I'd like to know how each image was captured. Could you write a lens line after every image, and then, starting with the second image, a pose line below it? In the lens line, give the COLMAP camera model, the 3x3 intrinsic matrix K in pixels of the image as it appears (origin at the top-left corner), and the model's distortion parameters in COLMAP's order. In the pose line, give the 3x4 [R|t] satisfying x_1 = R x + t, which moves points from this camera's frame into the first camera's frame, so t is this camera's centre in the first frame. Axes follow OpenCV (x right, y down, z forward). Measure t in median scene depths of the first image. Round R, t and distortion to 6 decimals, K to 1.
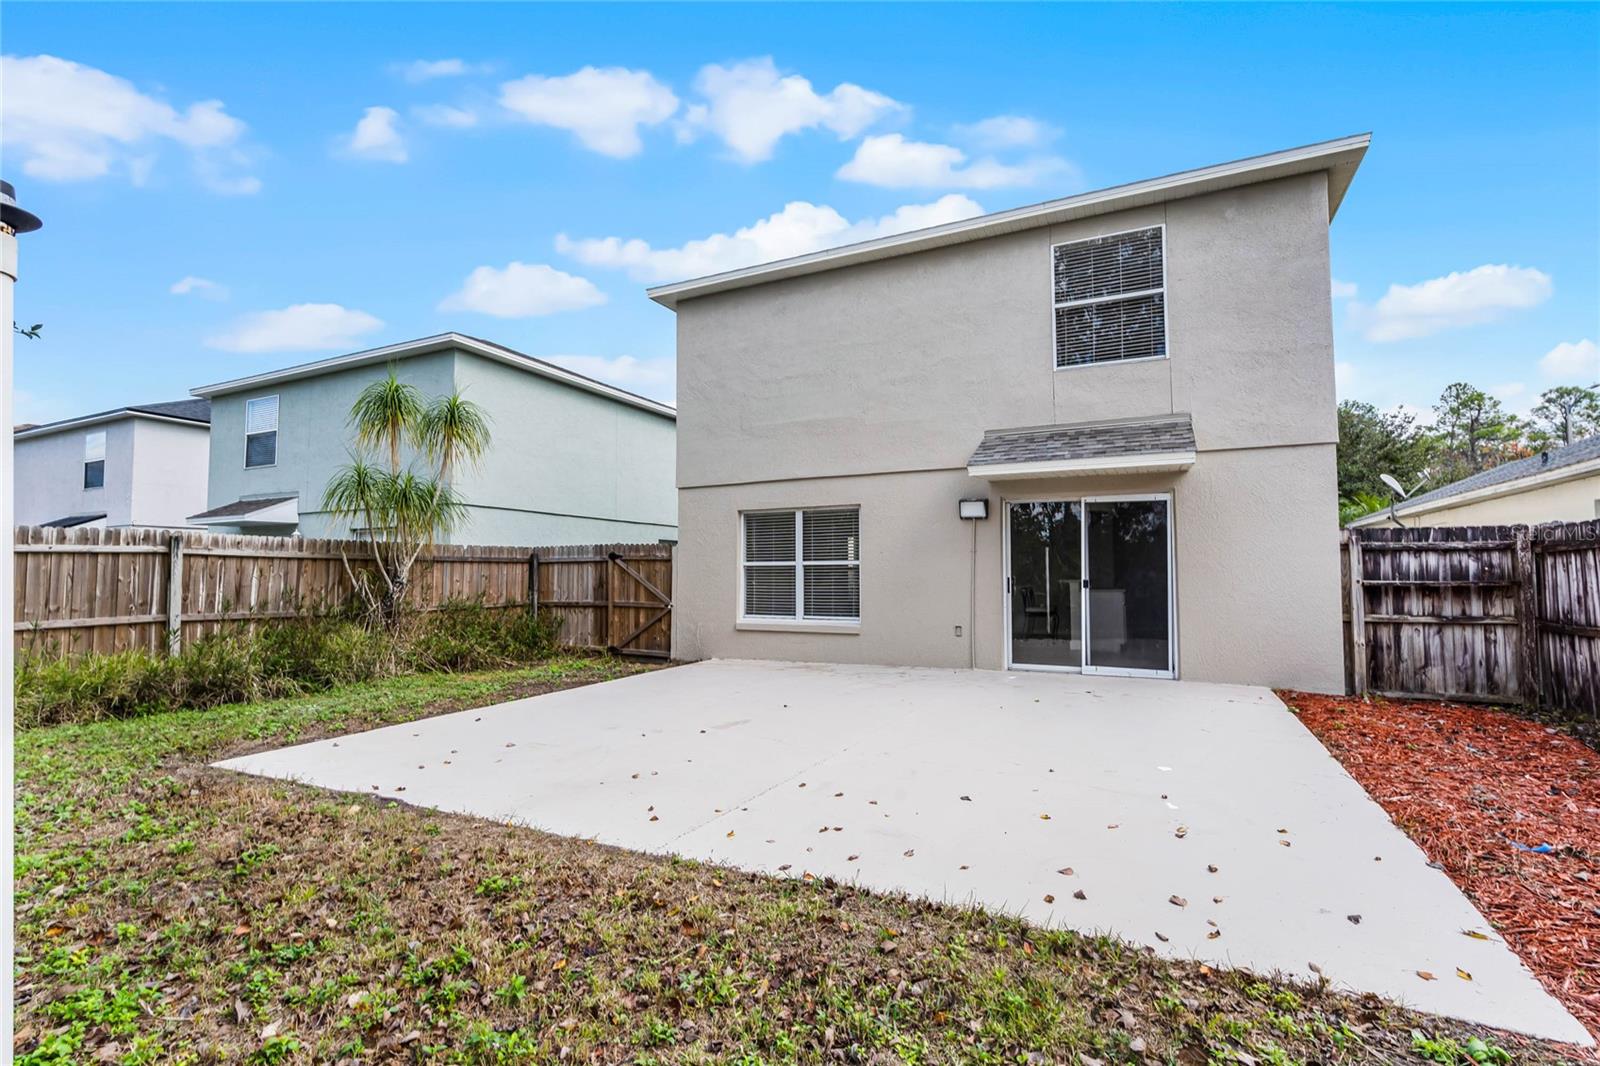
lens RADIAL K [[733.0, 0, 800.0], [0, 733.0, 533.0], [0, 0, 1]] dist [-0.000958, 0.000357]
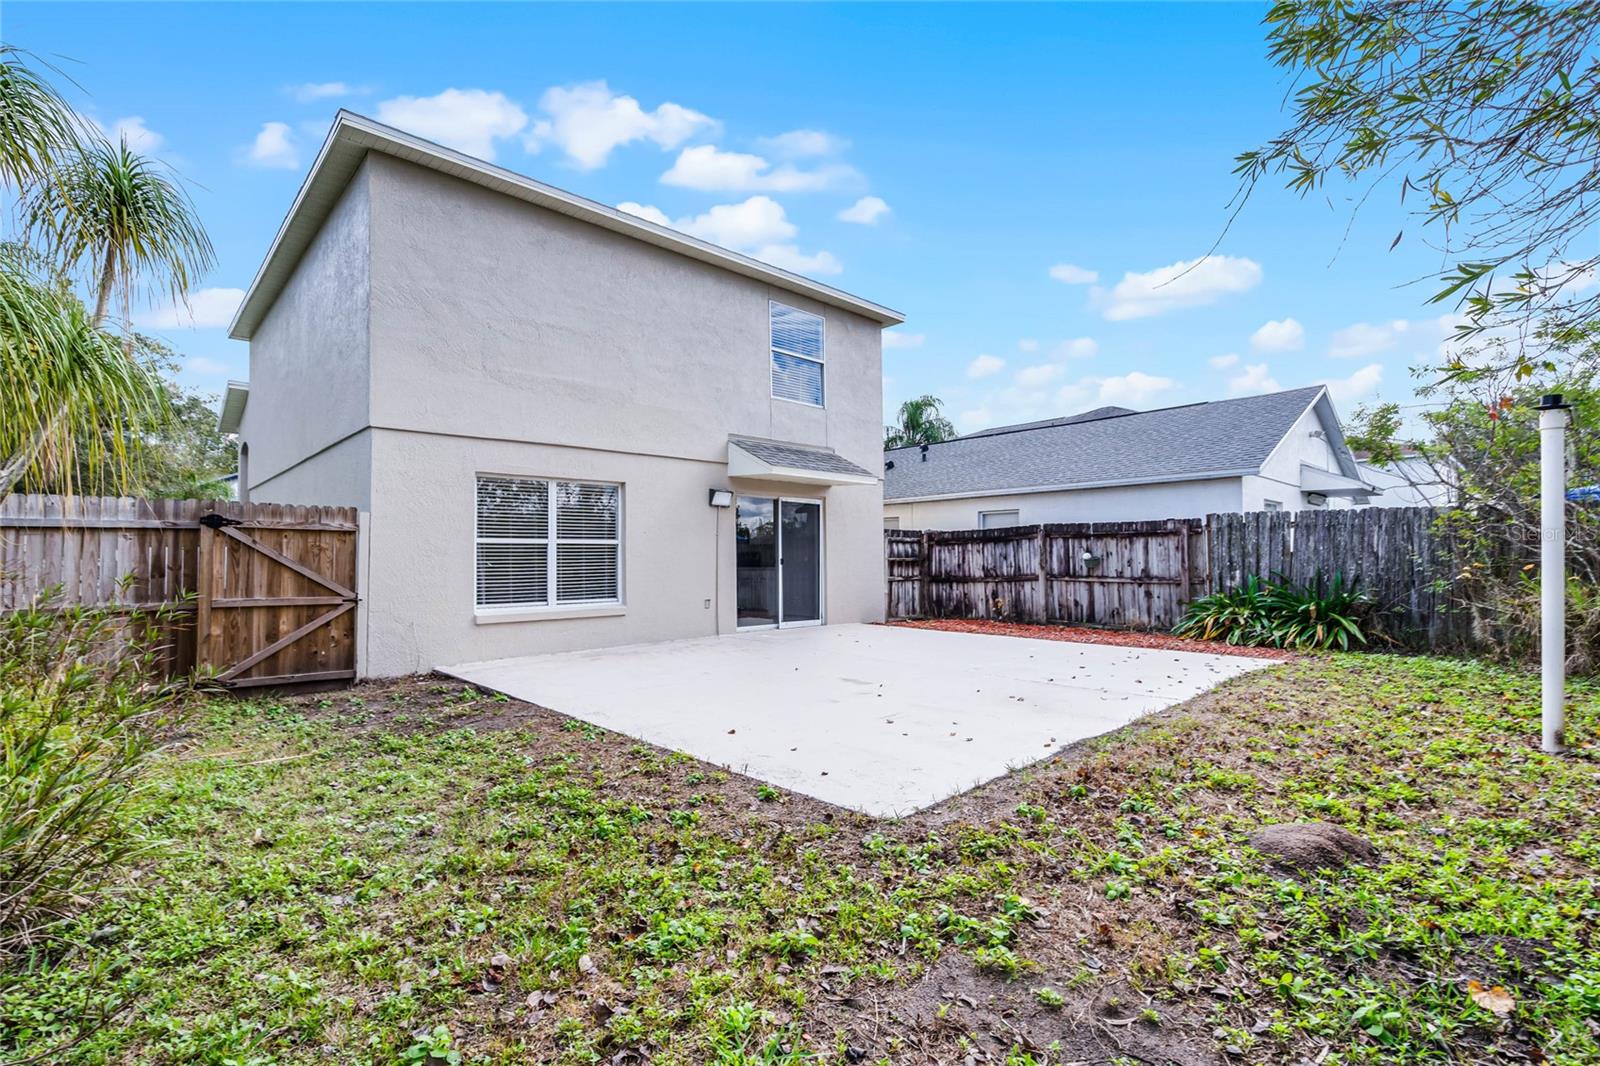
lens RADIAL K [[733.0, 0, 800.0], [0, 733.0, 533.0], [0, 0, 1]] dist [-0.000958, 0.000357]
pose [[0.343245, 0.034653, 0.938607, -0.812285], [-0.044076, 0.998813, -0.020758, 0.041255], [-0.938211, -0.034245, 0.344364, 0.476524]]
